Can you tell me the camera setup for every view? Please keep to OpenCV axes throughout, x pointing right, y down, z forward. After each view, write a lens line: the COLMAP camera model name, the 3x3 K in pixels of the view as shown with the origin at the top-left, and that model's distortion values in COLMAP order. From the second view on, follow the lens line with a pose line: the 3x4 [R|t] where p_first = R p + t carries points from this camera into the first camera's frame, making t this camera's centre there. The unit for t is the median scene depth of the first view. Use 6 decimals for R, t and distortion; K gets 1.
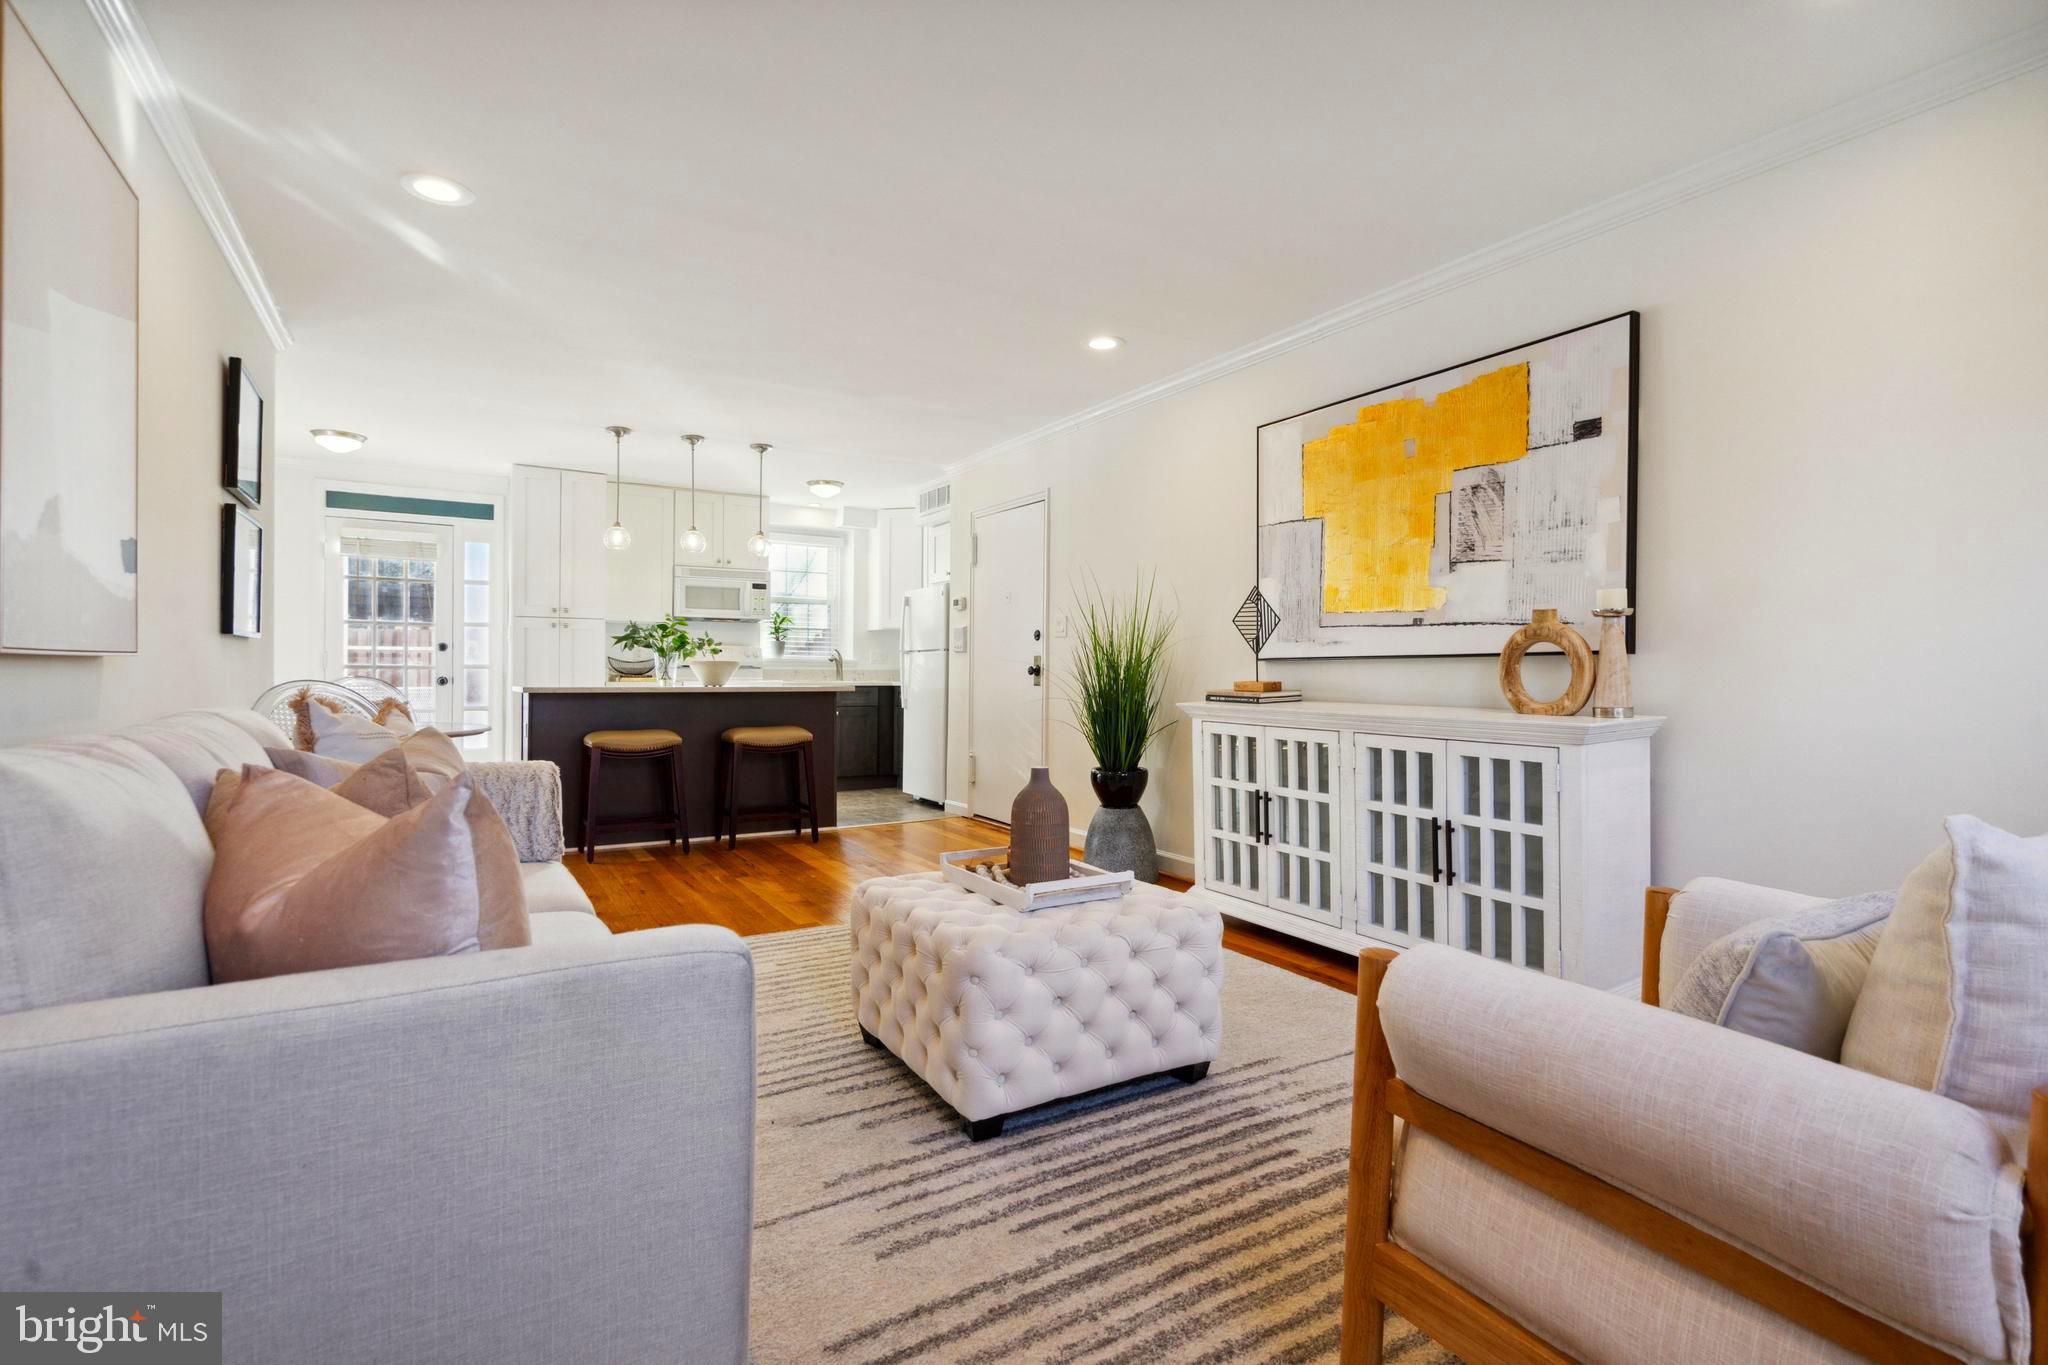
lens RADIAL K [[939.2, 0, 1021.7], [0, 939.2, 674.9], [0, 0, 1]] dist [-0.005092, 0.001949]
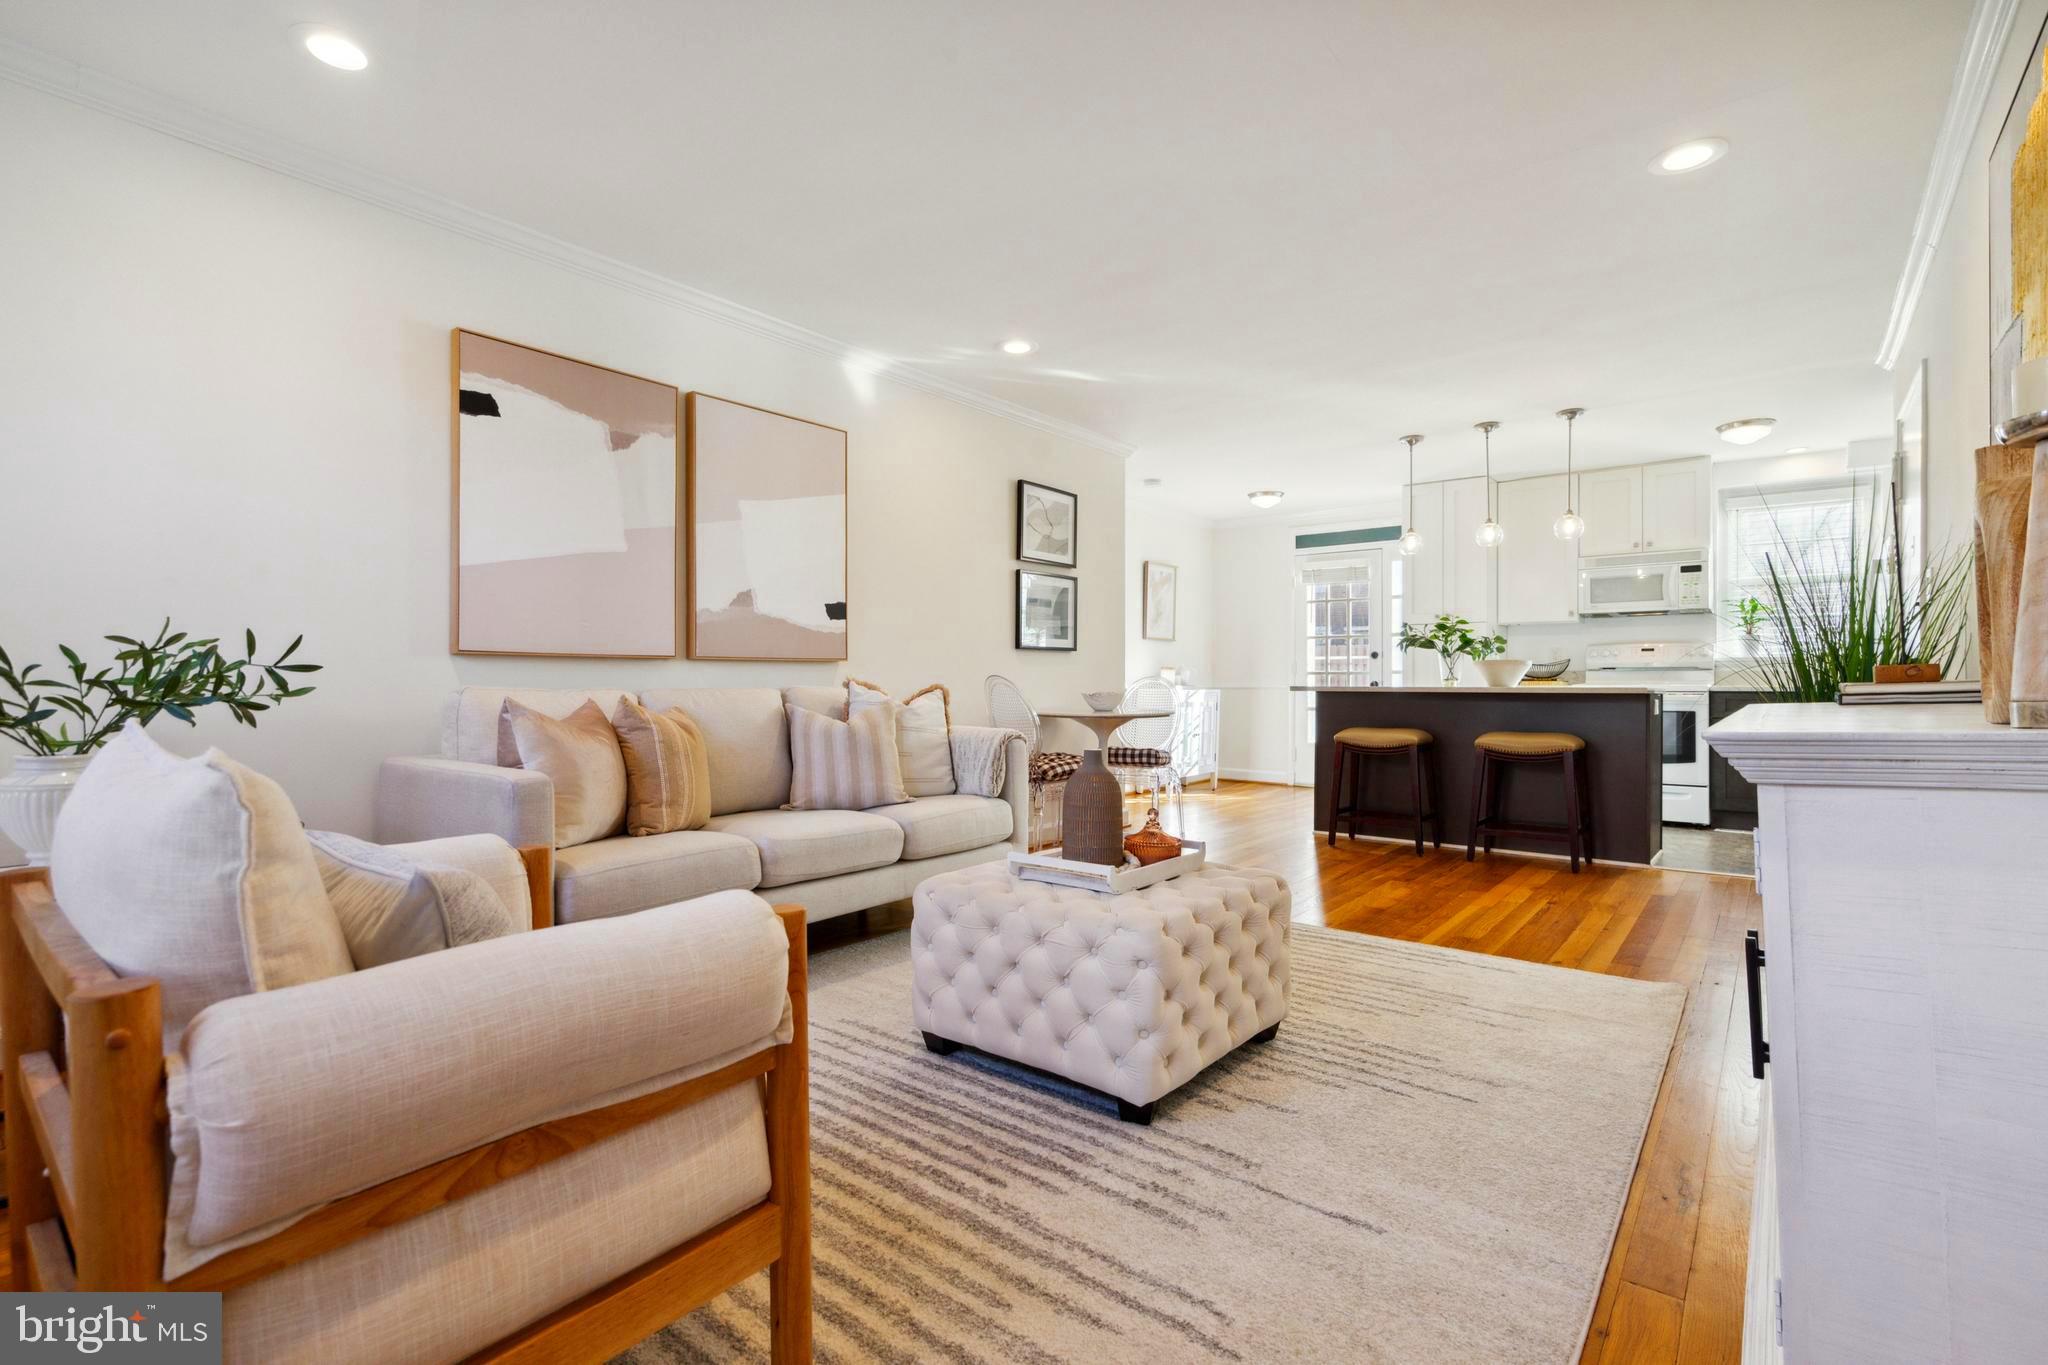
lens RADIAL K [[939.2, 0, 1020.0], [0, 939.2, 680.7], [0, 0, 1]] dist [-0.005092, 0.001949]
pose [[0.342127, -0.006837, -0.939629, 0.451216], [-0.001637, 0.999968, -0.007872, 0.015722], [0.939652, 0.004232, 0.342105, 0.284009]]
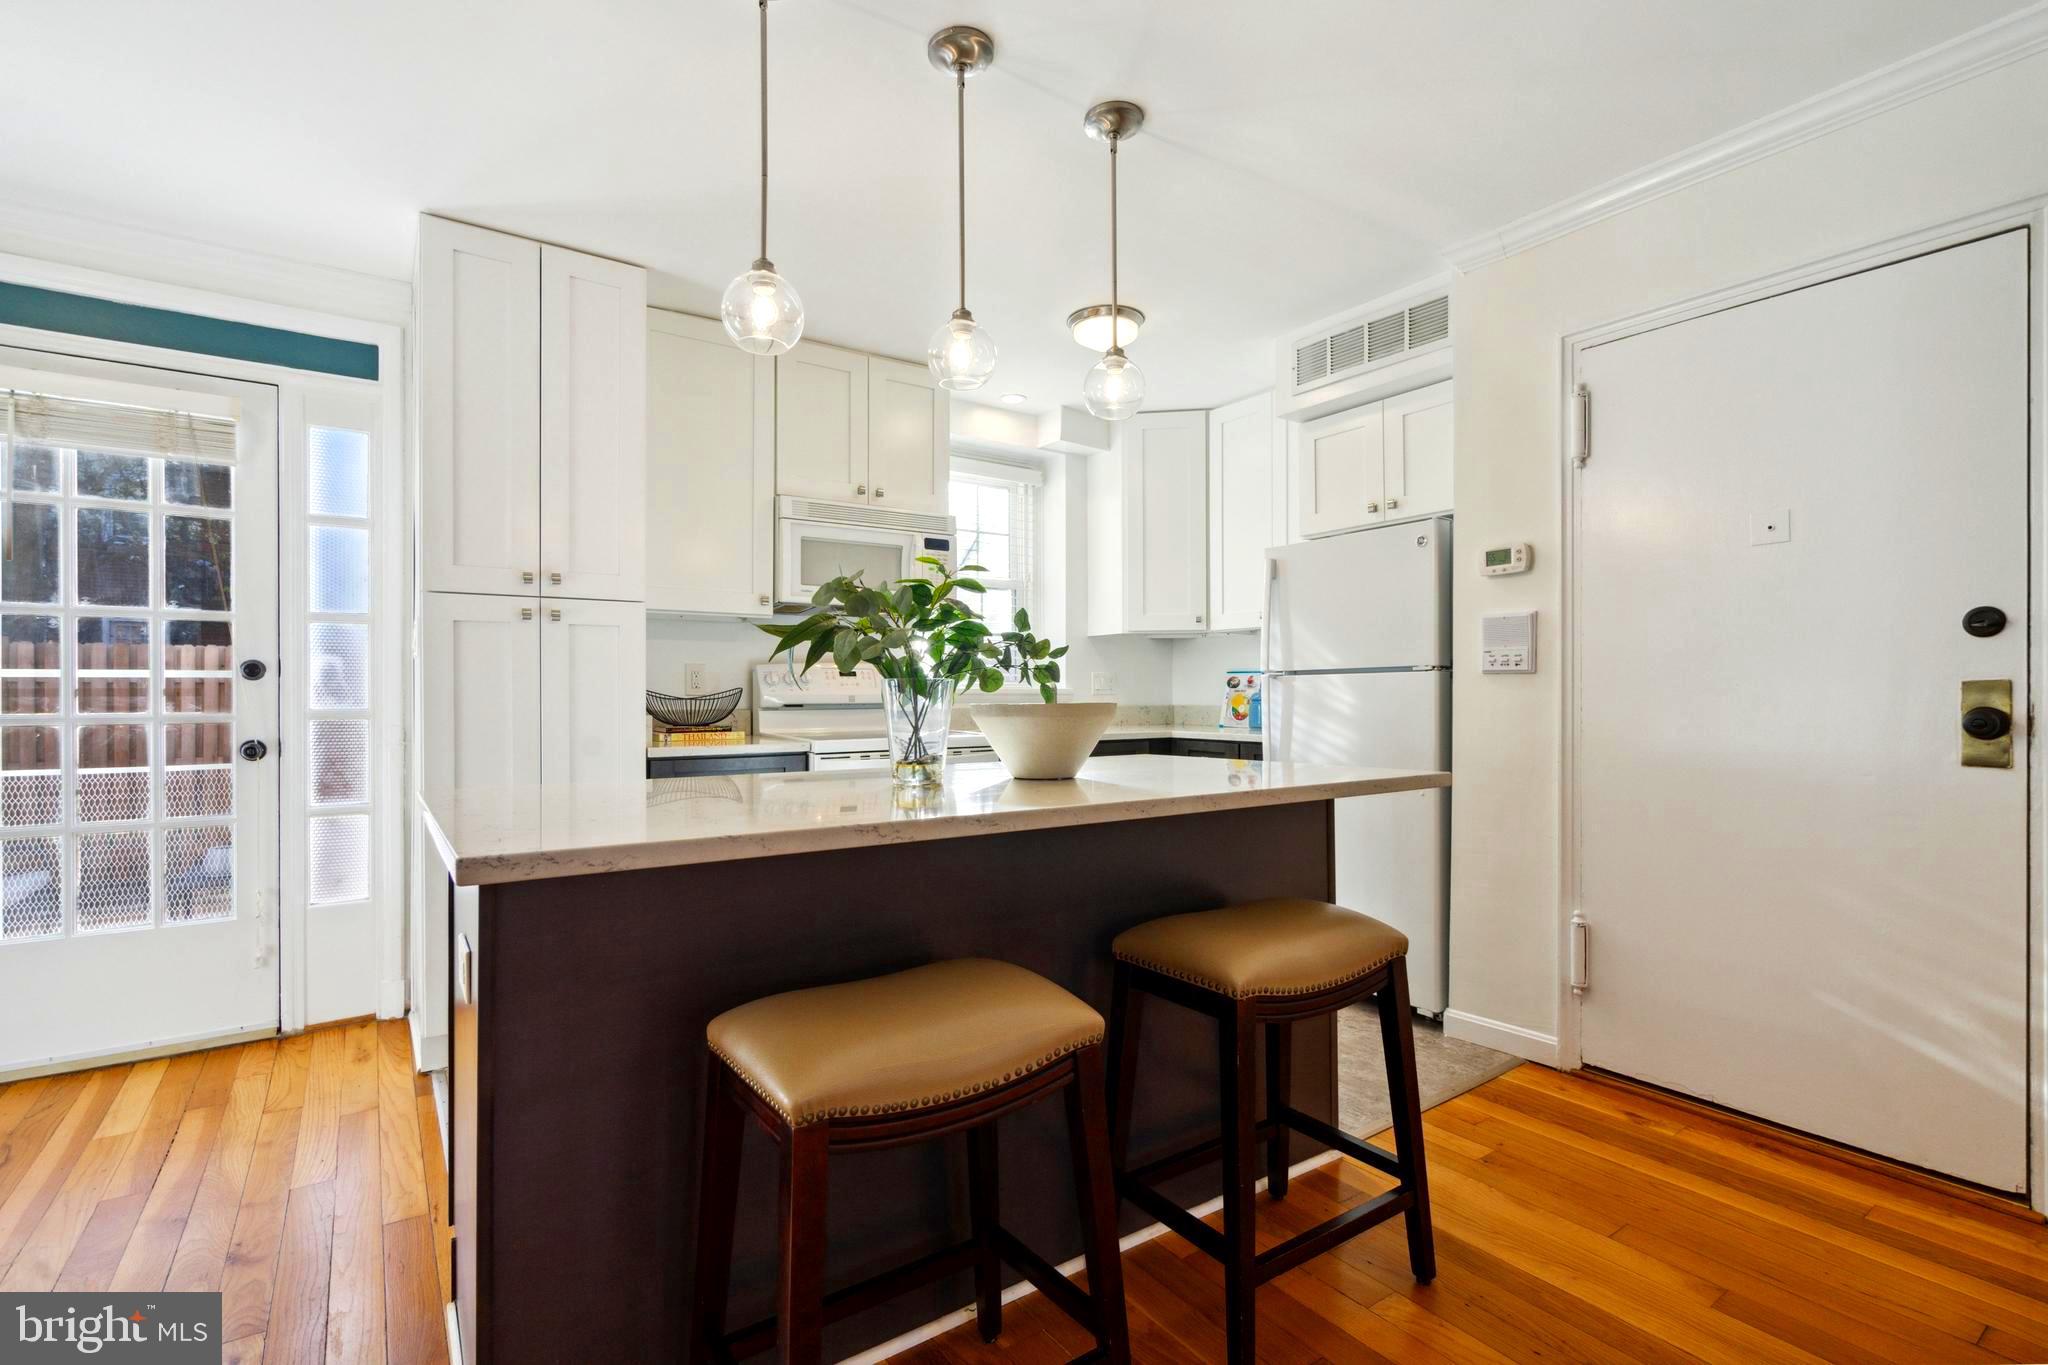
lens RADIAL K [[939.2, 0, 1027.9], [0, 939.2, 697.9], [0, 0, 1]] dist [-0.005092, 0.001949]
pose [[0.997886, -0.008378, 0.064448, -0.421522], [0.008380, 0.999965, 0.000235, -0.019820], [-0.064448, 0.000305, 0.997921, 0.792355]]
